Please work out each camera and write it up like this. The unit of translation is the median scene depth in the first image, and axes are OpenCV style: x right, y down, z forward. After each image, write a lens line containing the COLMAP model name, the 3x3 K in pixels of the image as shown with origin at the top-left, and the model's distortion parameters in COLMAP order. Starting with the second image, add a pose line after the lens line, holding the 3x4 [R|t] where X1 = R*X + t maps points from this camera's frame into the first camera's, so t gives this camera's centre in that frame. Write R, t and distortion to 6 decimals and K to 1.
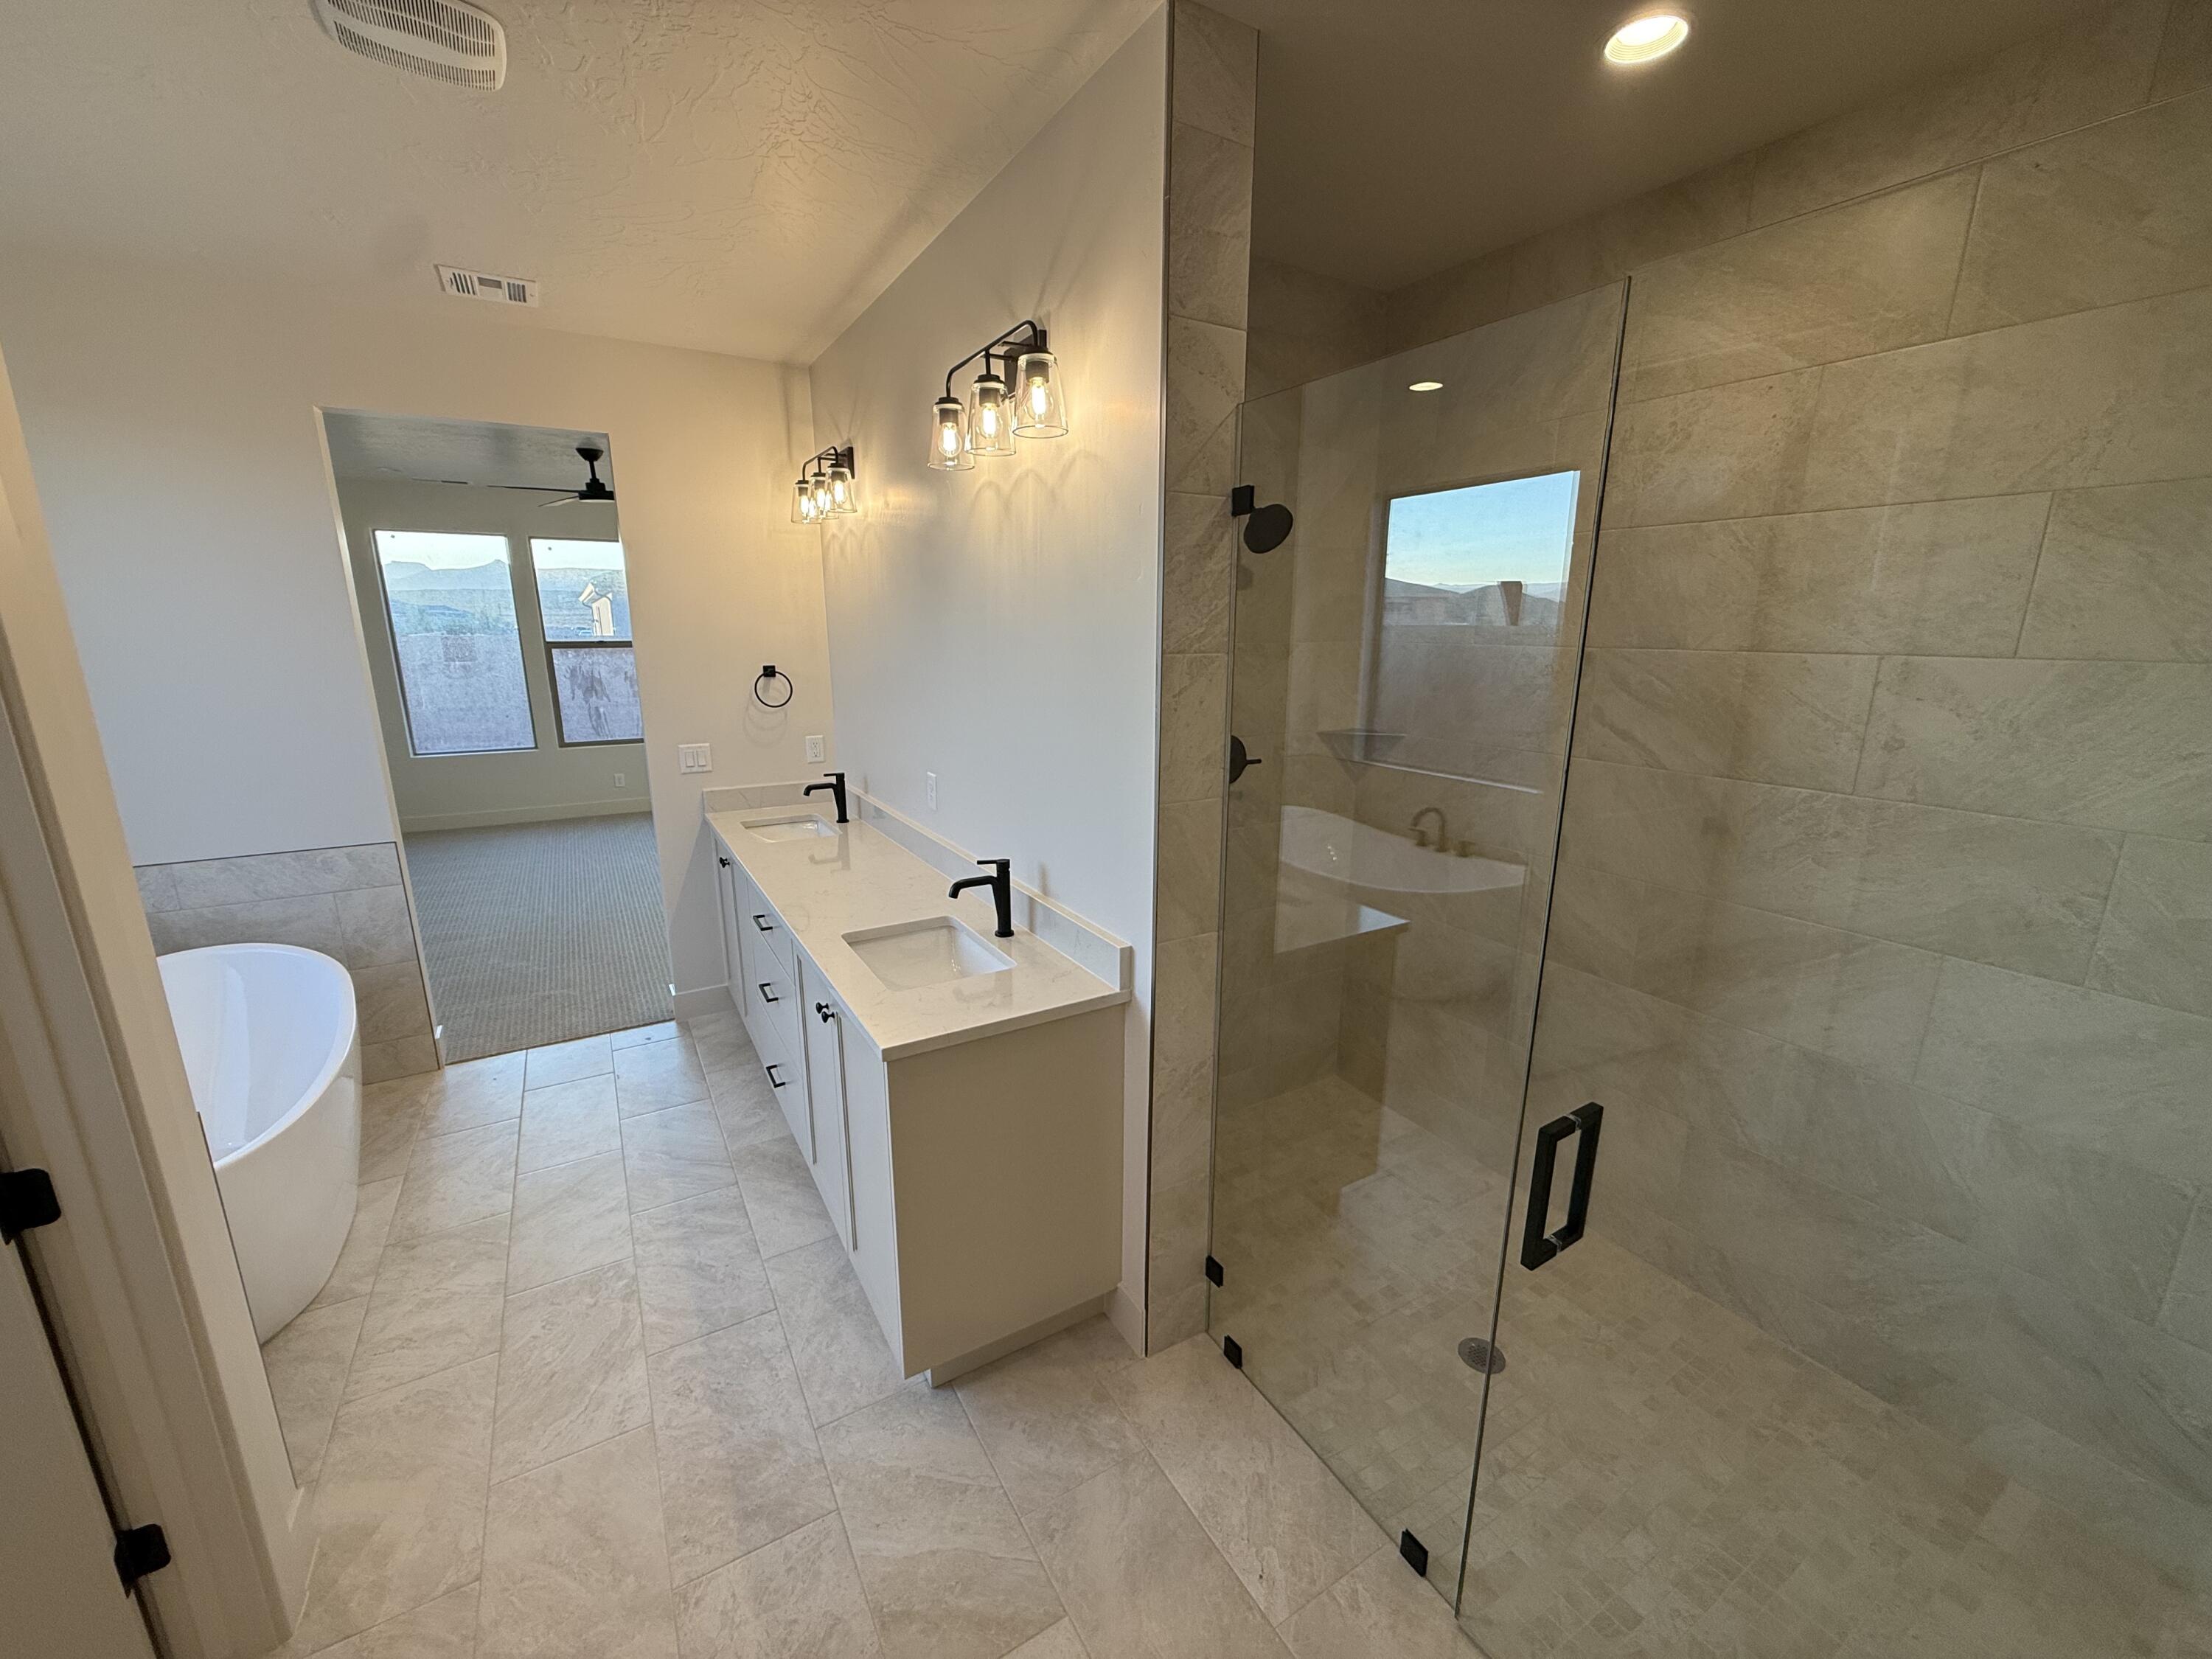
lens RADIAL K [[877.4, 0, 1109.5], [0, 877.4, 833.2], [0, 0, 1]] dist [0.000134, 0.000371]
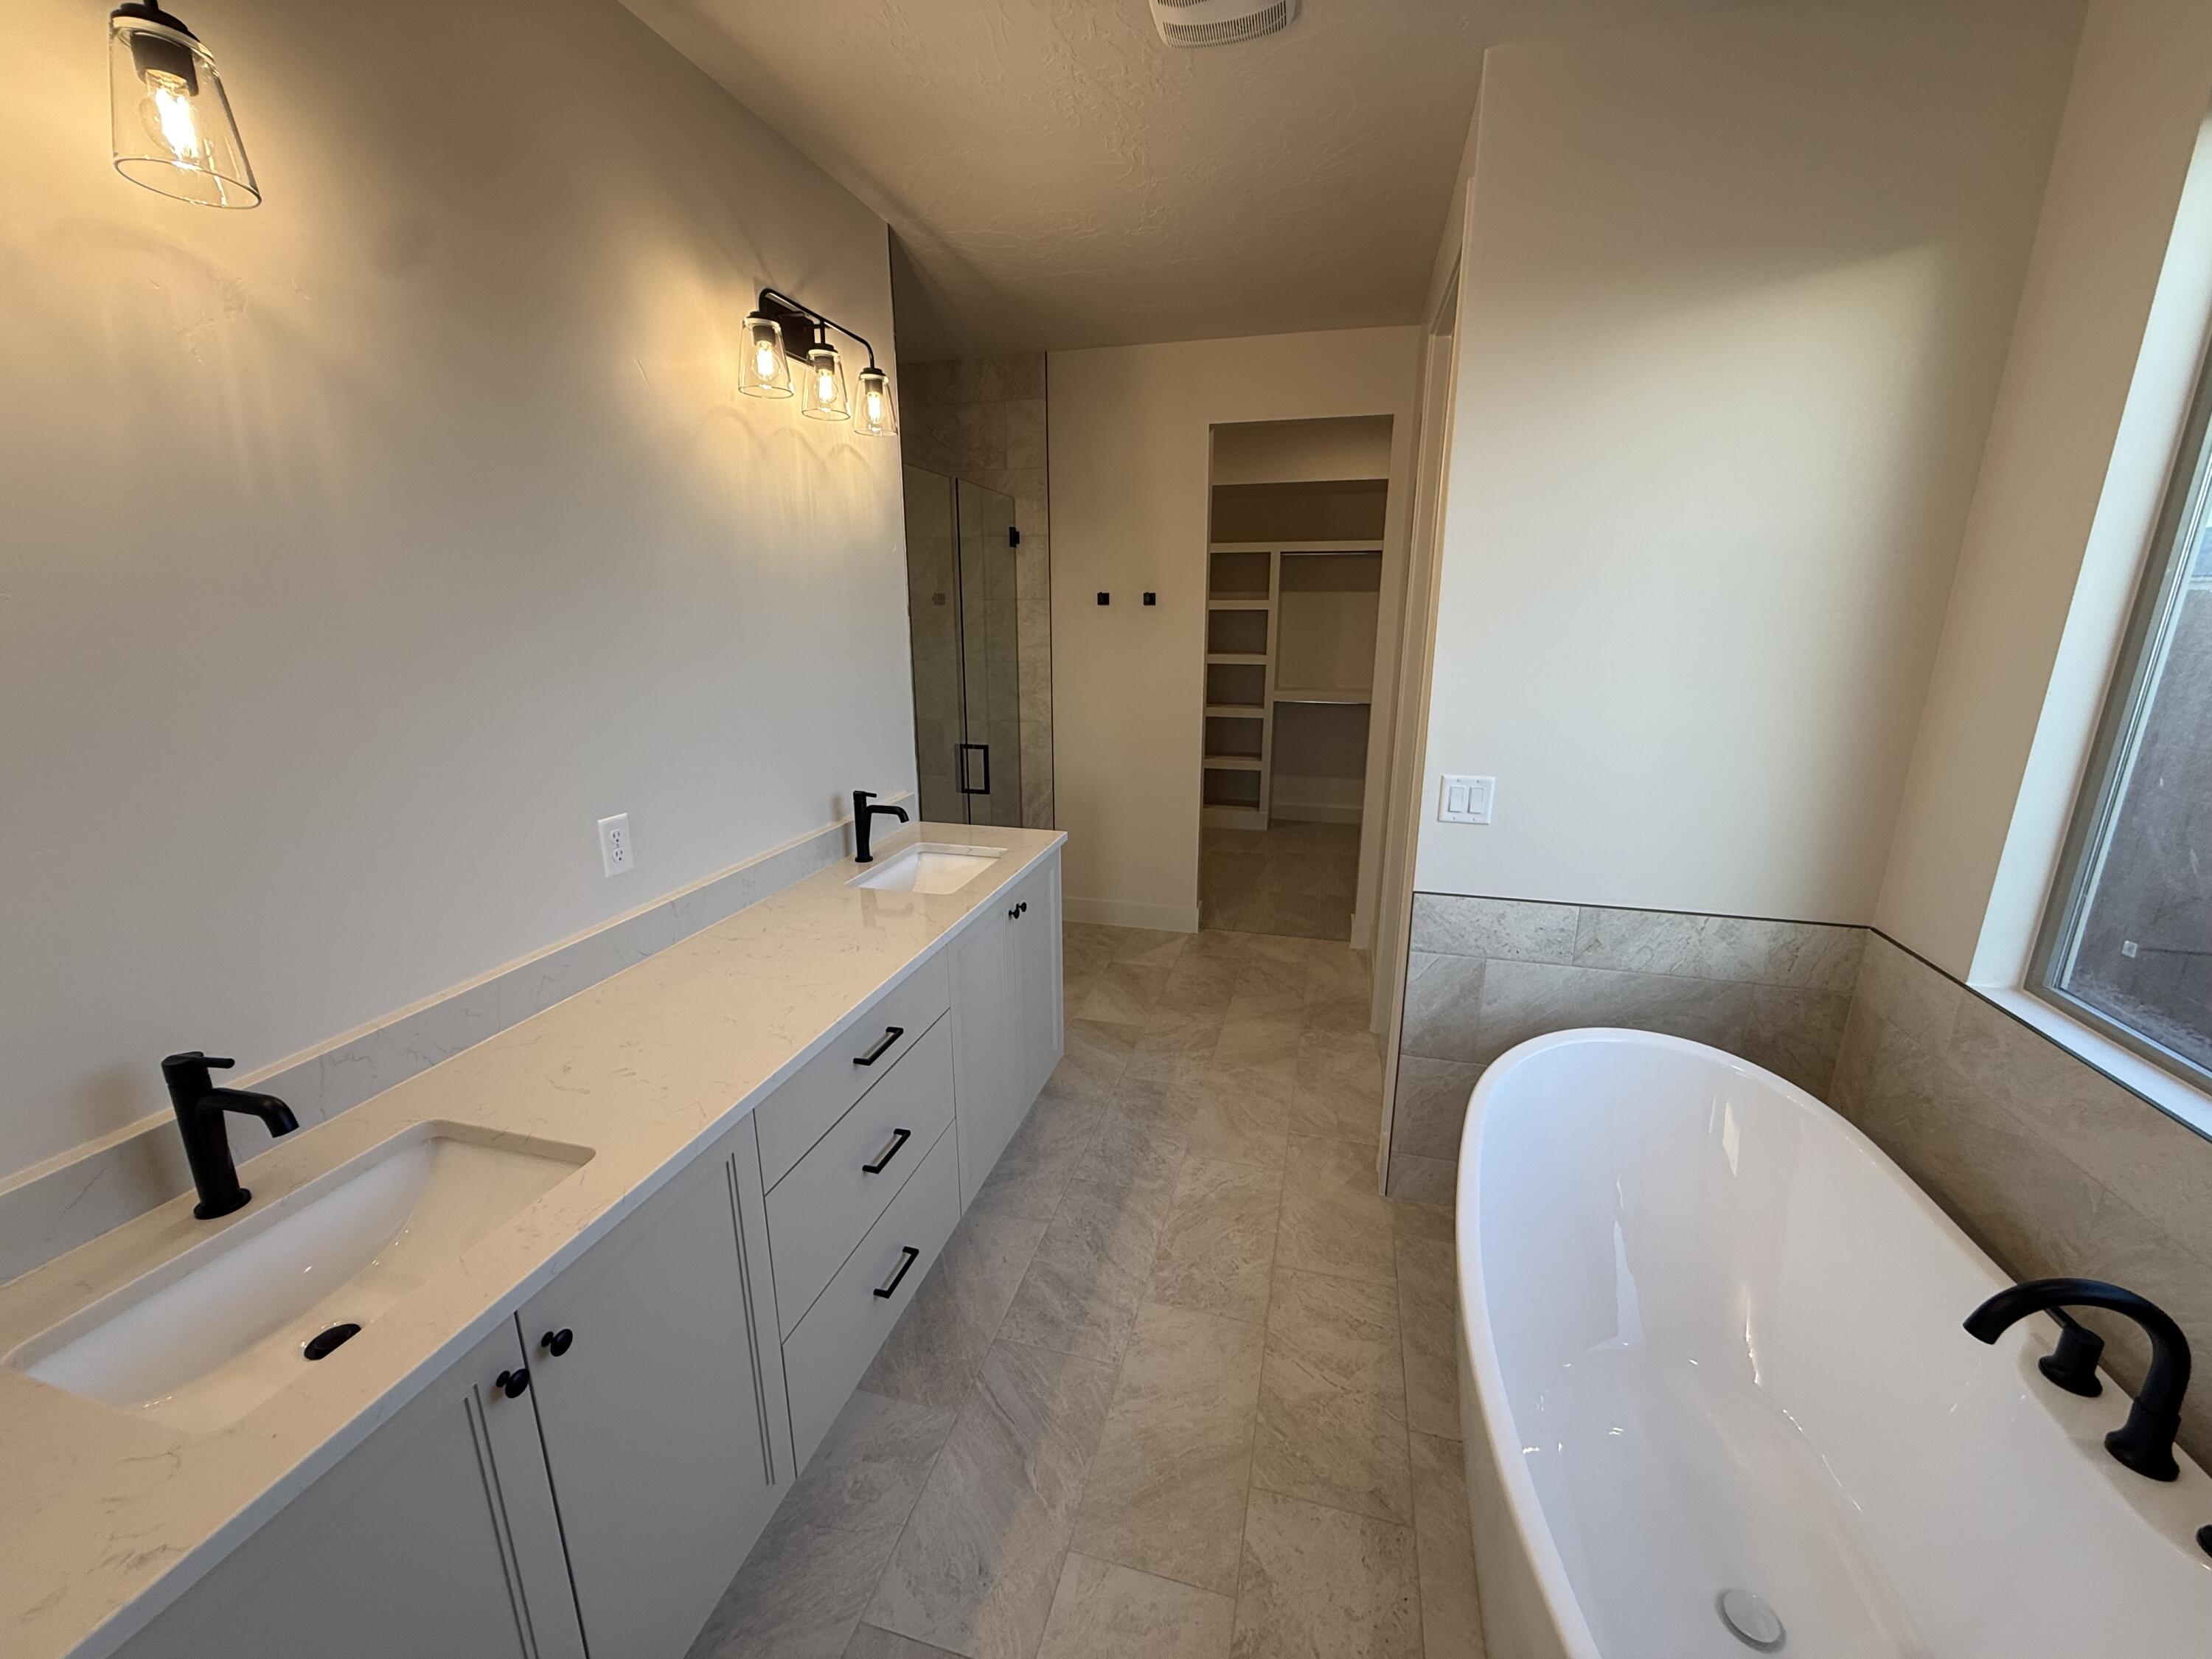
lens RADIAL K [[877.4, 0, 1103.6], [0, 877.4, 831.8], [0, 0, 1]] dist [0.000134, 0.000371]
pose [[-0.691202, -0.189210, 0.697452, -0.939617], [0.165952, 0.897765, 0.408018, -0.269126], [-0.703349, 0.397766, -0.589137, 1.231069]]
